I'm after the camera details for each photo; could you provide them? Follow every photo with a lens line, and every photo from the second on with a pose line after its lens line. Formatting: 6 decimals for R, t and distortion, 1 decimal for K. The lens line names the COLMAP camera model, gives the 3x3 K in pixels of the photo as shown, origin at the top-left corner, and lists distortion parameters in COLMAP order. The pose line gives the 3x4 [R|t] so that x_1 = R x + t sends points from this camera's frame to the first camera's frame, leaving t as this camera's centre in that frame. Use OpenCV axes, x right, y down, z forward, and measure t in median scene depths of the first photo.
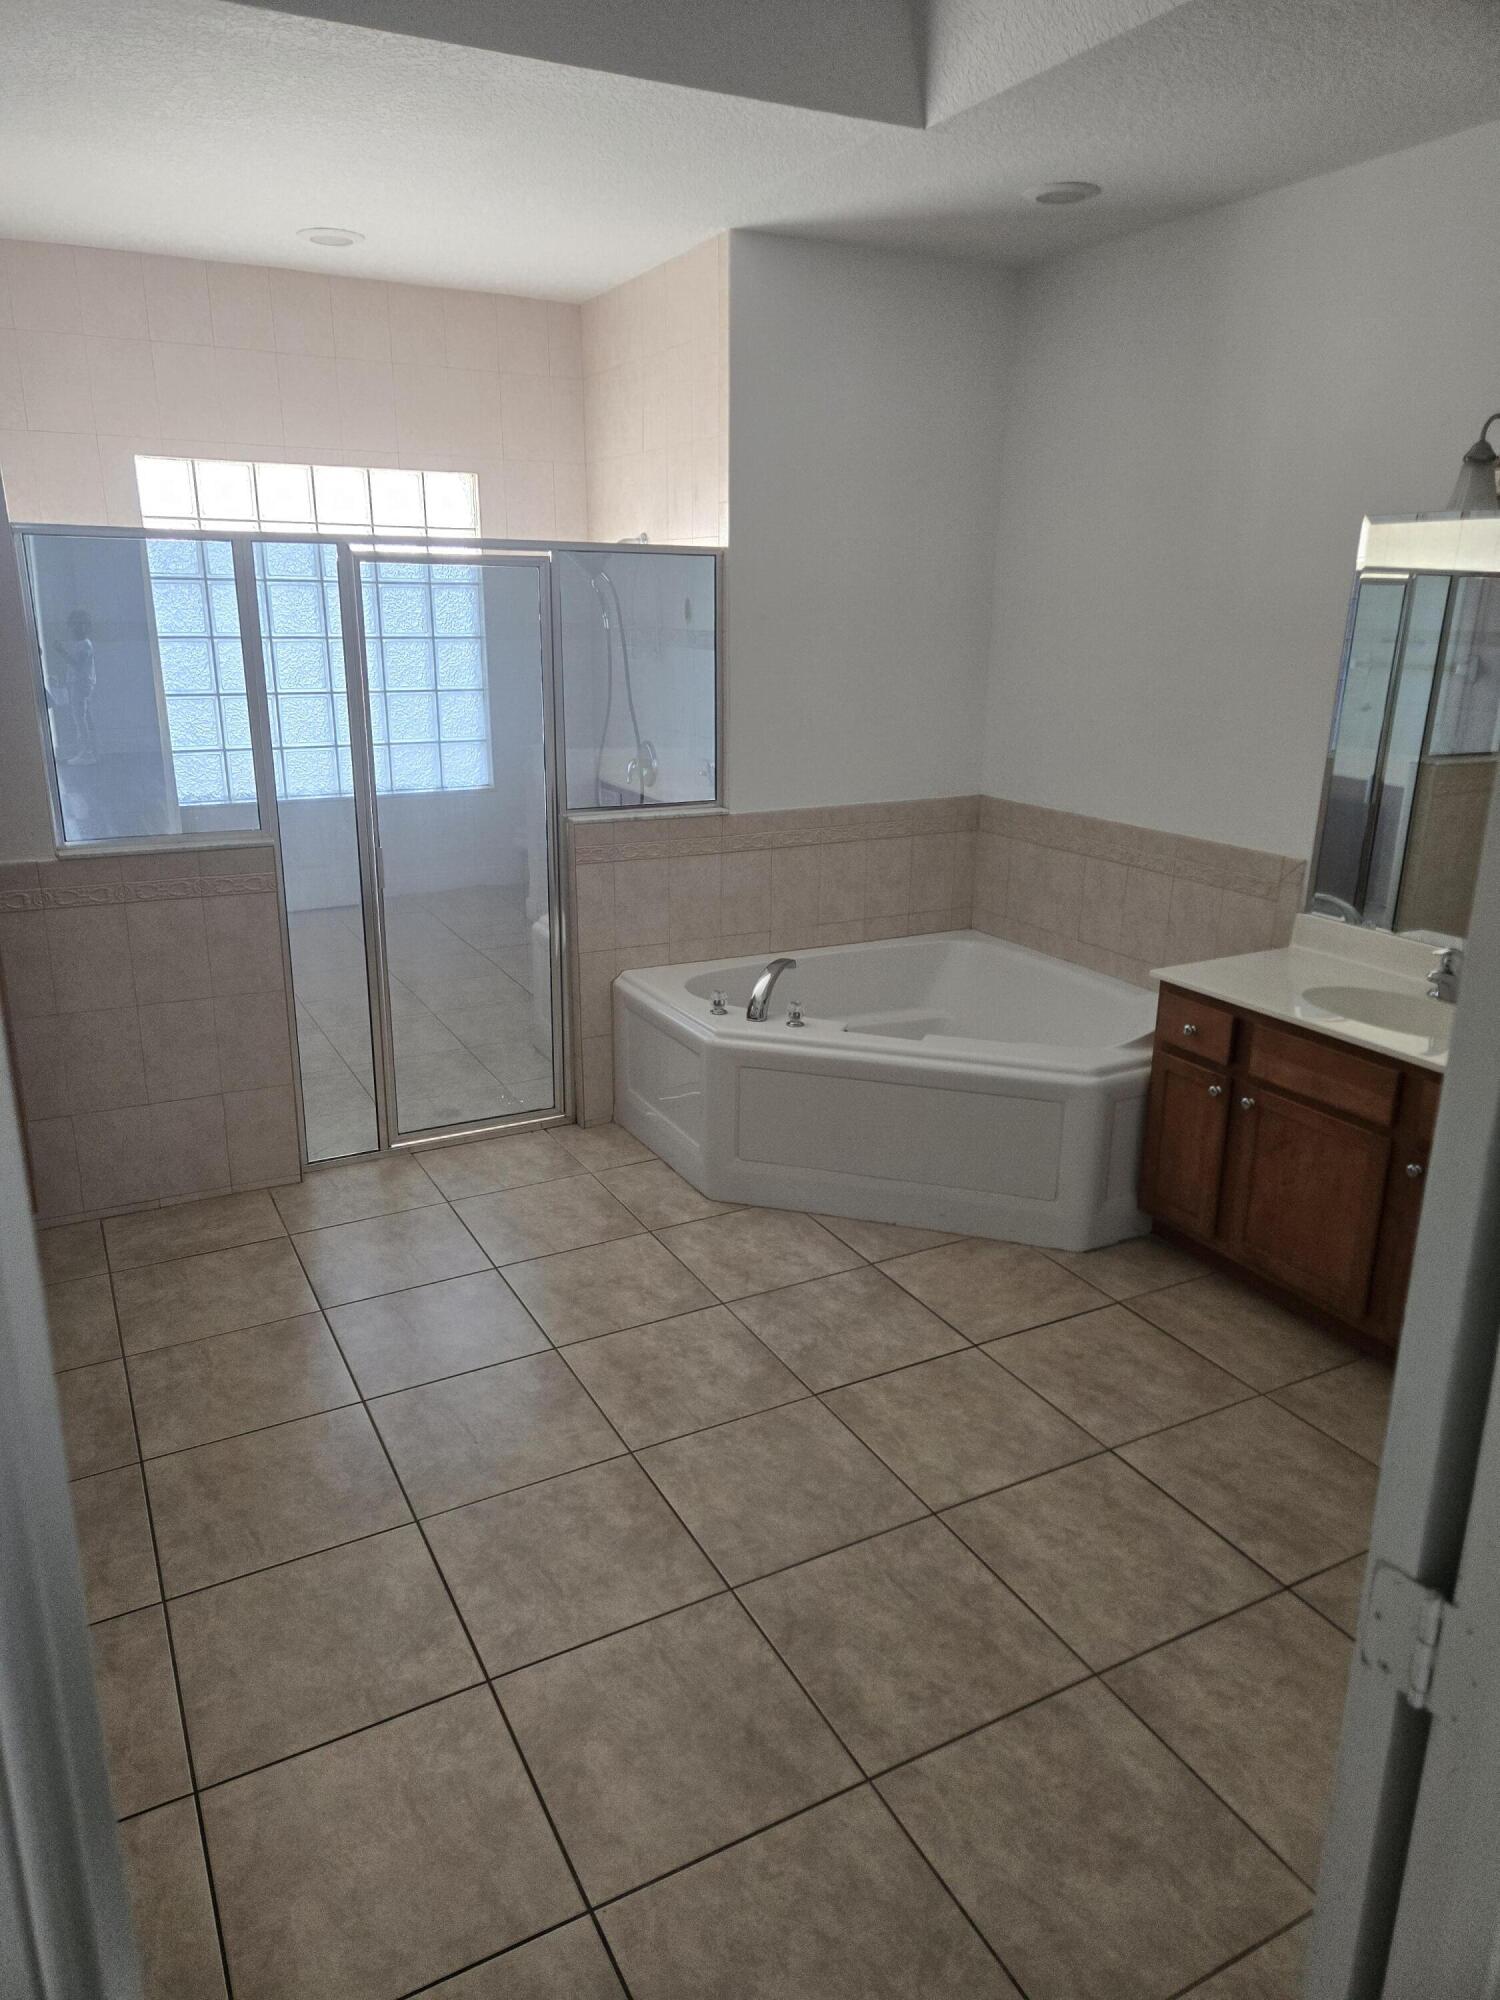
lens RADIAL K [[1348.9, 0, 732.0], [0, 1348.9, 989.3], [0, 0, 1]] dist [0.075257, -0.061789]
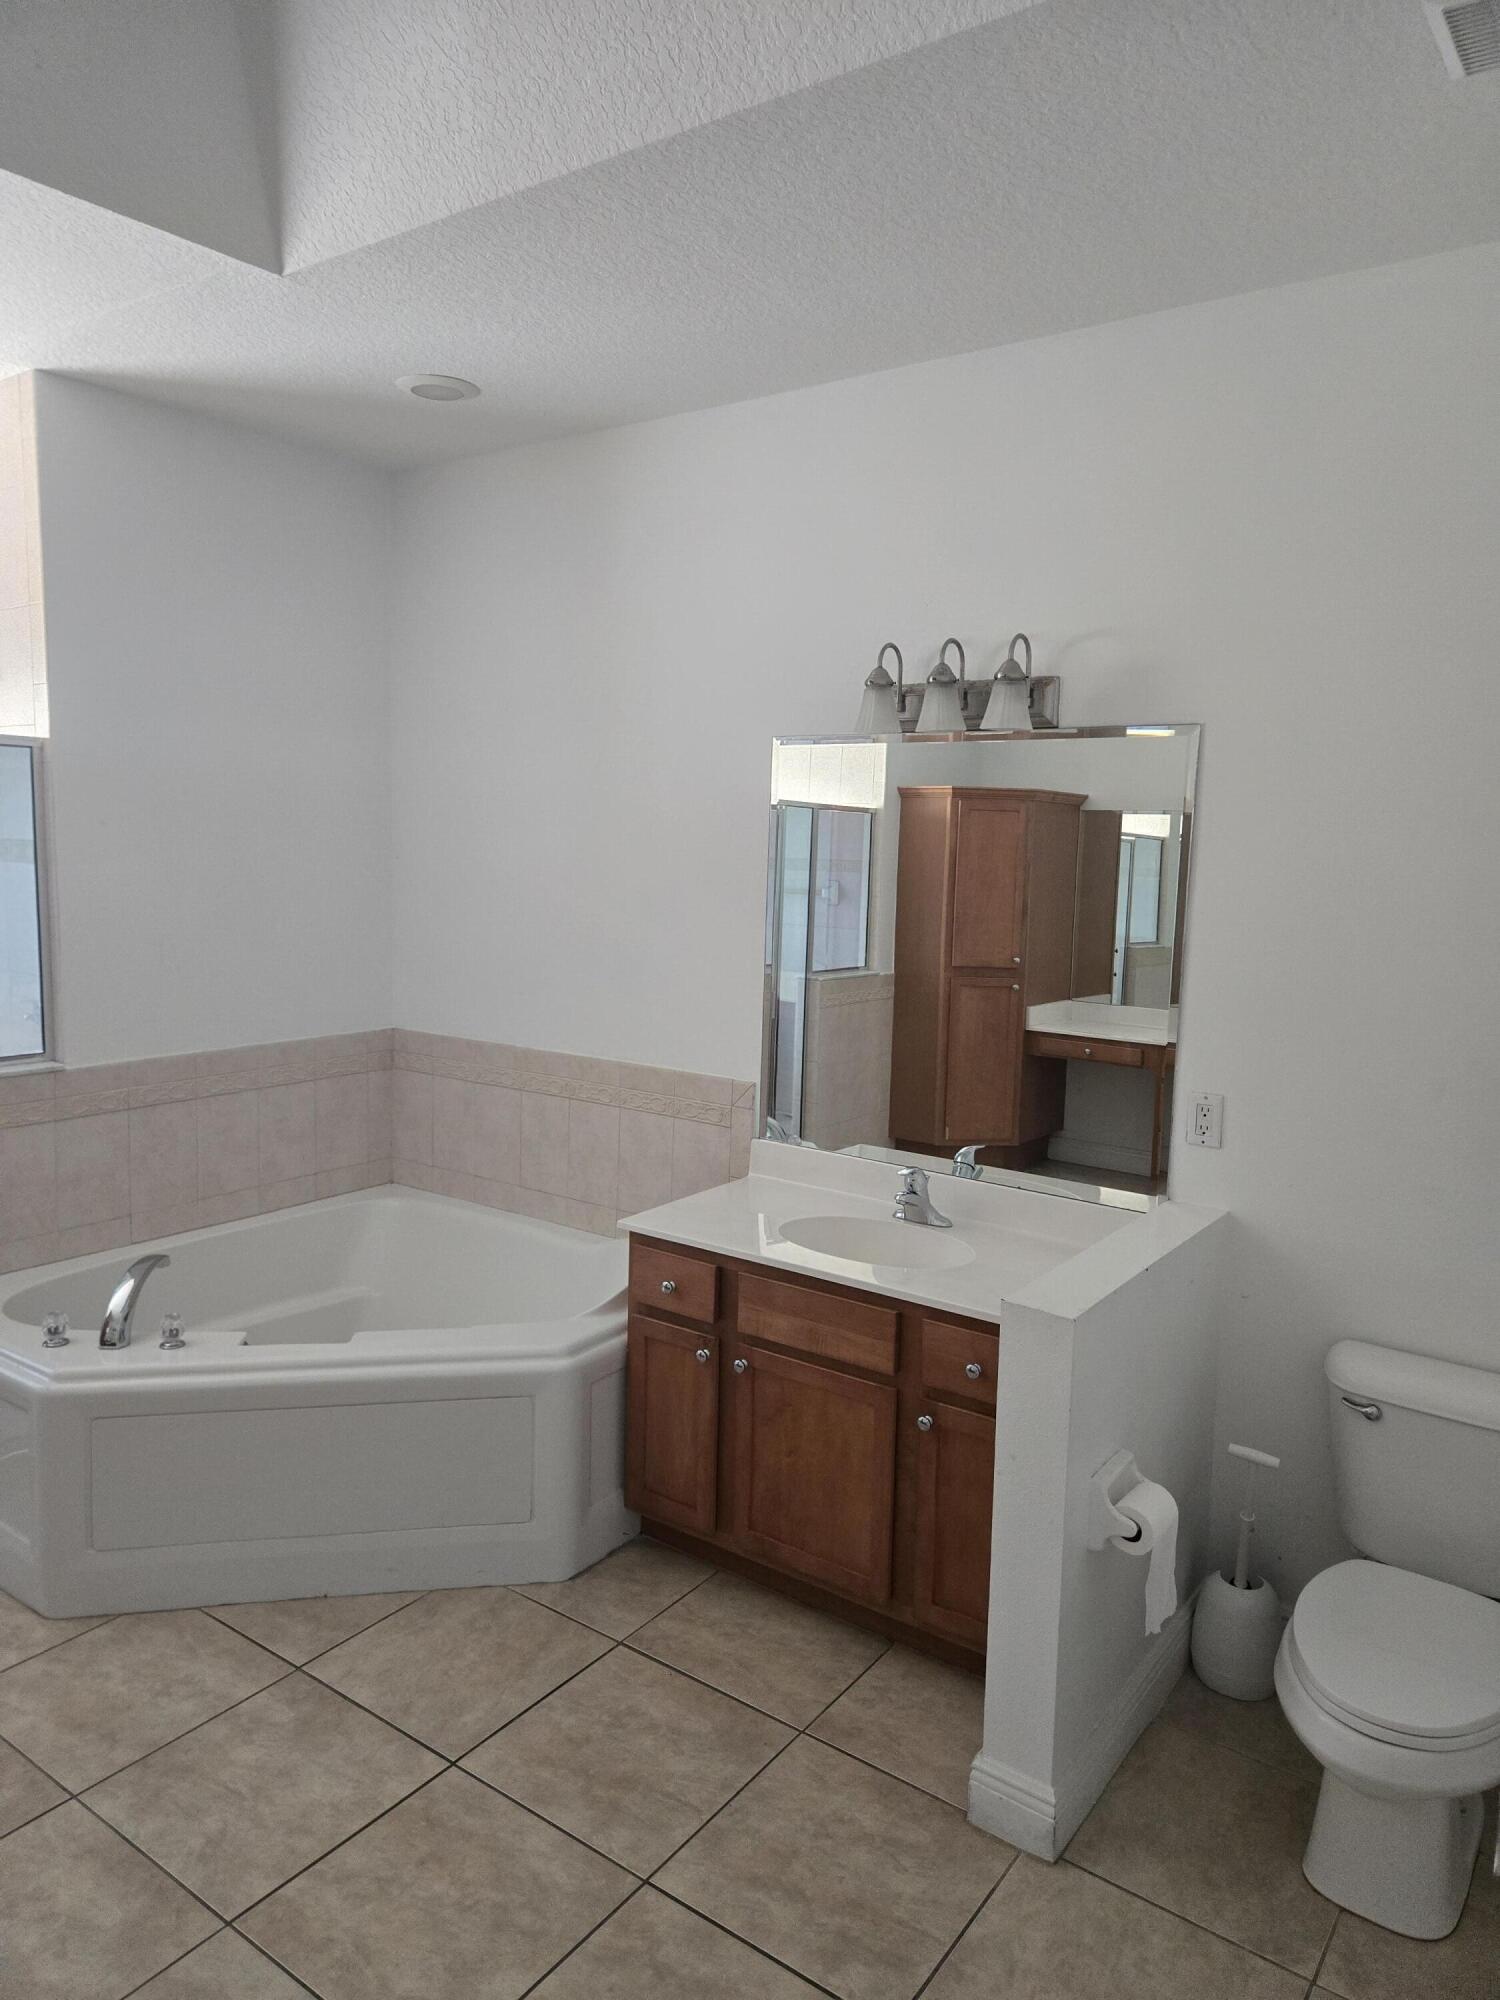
lens RADIAL K [[1348.9, 0, 745.8], [0, 1348.9, 982.6], [0, 0, 1]] dist [0.075257, -0.061789]
pose [[0.897230, -0.035702, 0.440117, 0.005291], [0.109386, 0.983630, -0.143204, -0.029573], [-0.427800, 0.176630, 0.886448, 0.159964]]
